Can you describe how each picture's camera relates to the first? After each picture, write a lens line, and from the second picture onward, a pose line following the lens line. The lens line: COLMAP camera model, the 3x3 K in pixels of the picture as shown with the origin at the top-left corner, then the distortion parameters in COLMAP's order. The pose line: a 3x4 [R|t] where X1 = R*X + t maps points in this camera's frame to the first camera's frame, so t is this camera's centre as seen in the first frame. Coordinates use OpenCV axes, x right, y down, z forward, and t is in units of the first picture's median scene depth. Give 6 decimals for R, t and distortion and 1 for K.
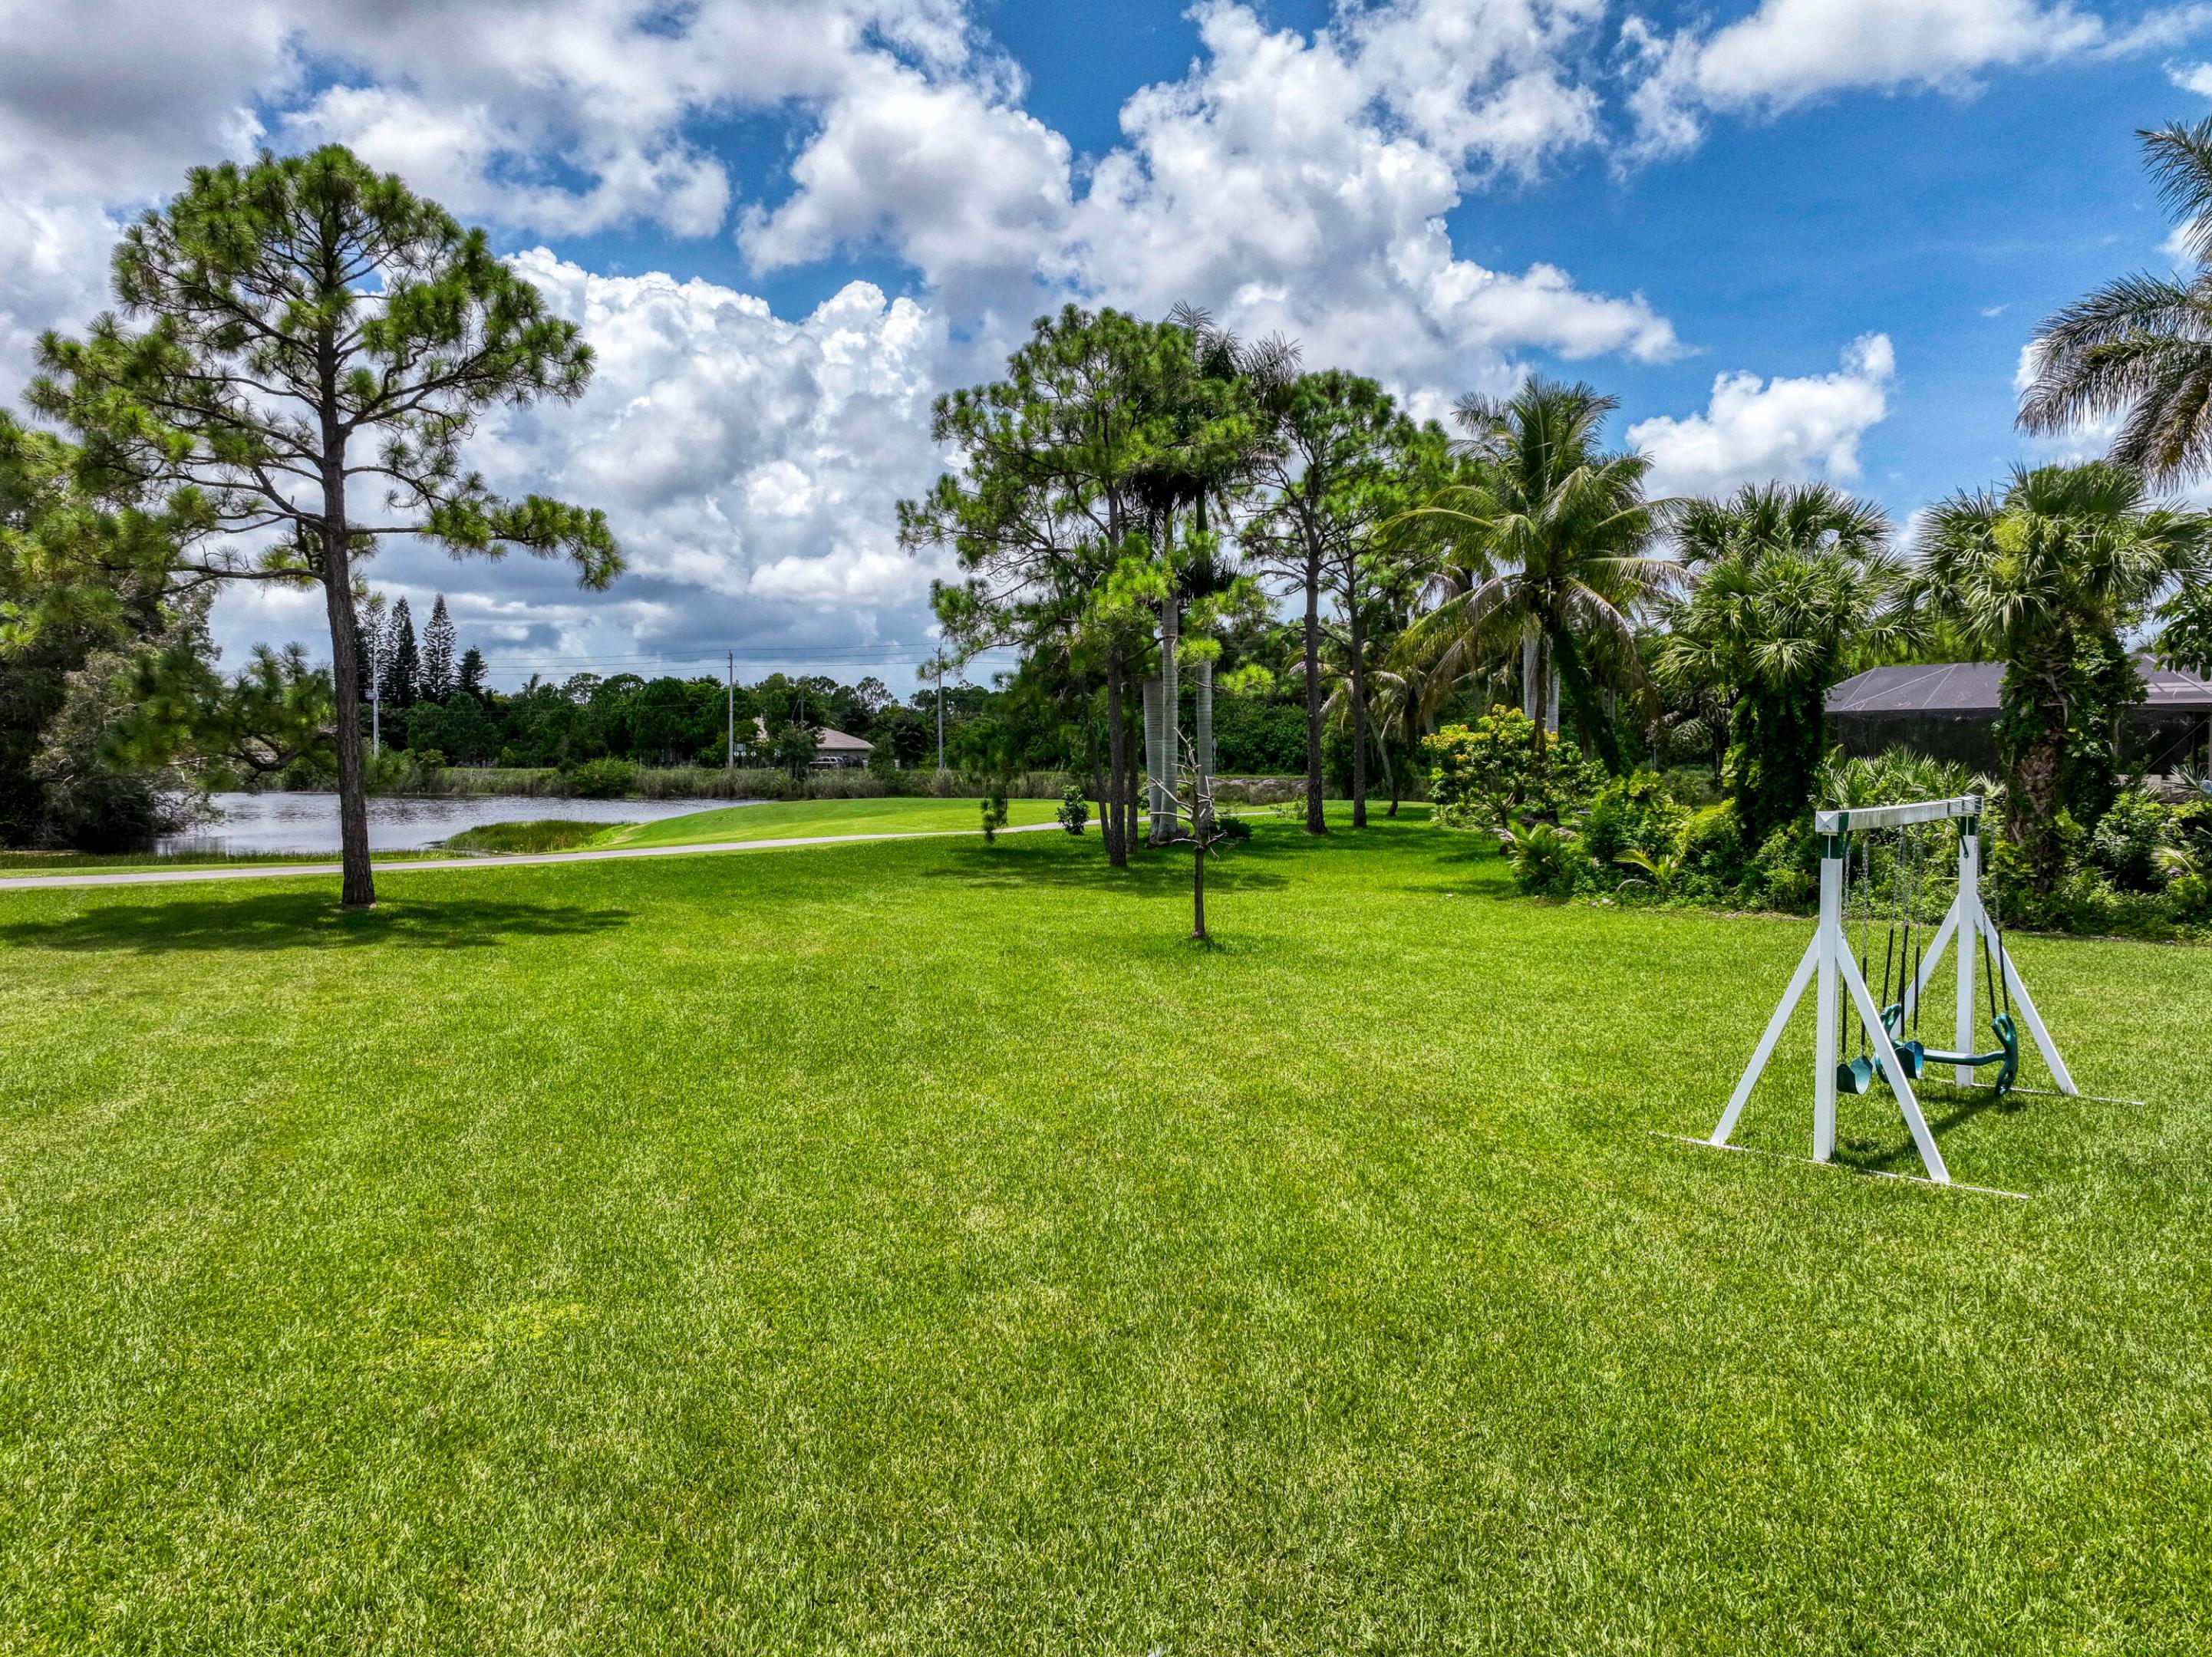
lens RADIAL K [[1506.8, 0, 1102.9], [0, 1506.8, 886.1], [0, 0, 1]] dist [-0.003292, -0.003015]
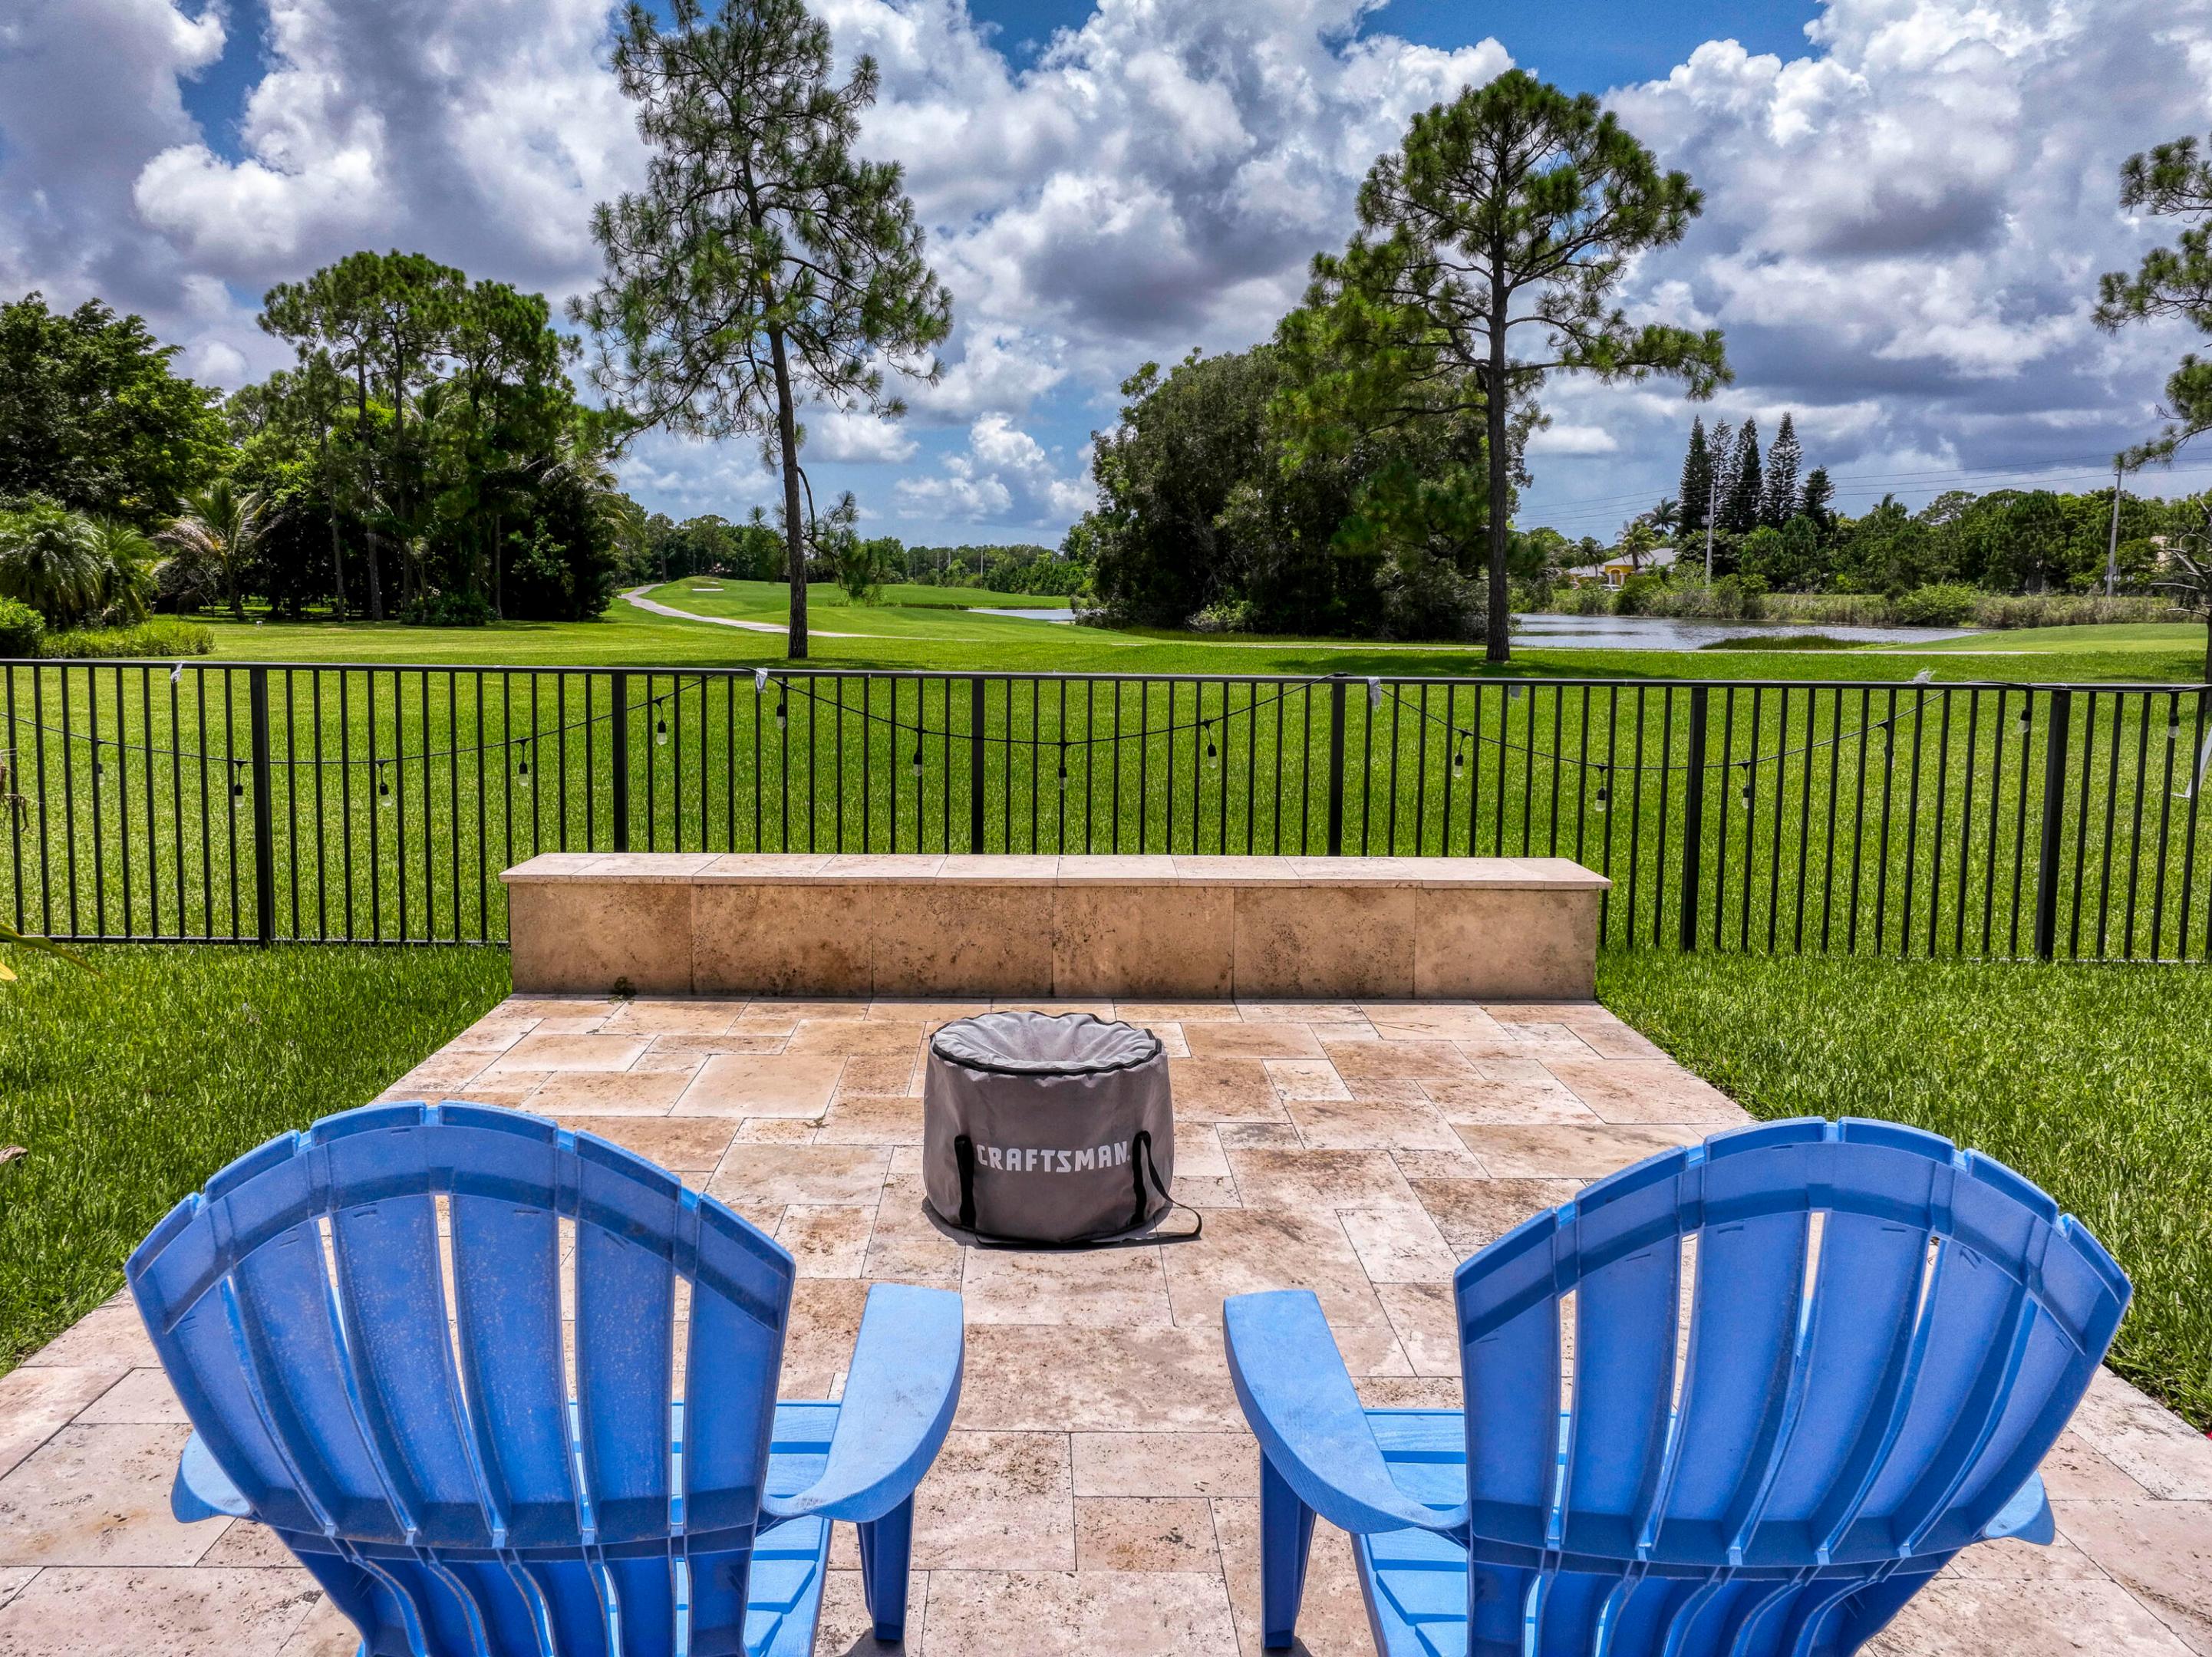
lens RADIAL K [[1520.3, 0, 1106.0], [0, 1520.3, 828.5], [0, 0, 1]] dist [-0.000329, -0.000104]
pose [[0.685842, 0.120572, -0.717693, 0.245812], [-0.066278, 0.992430, 0.103392, 0.043954], [0.724726, -0.023343, 0.688641, -0.163776]]
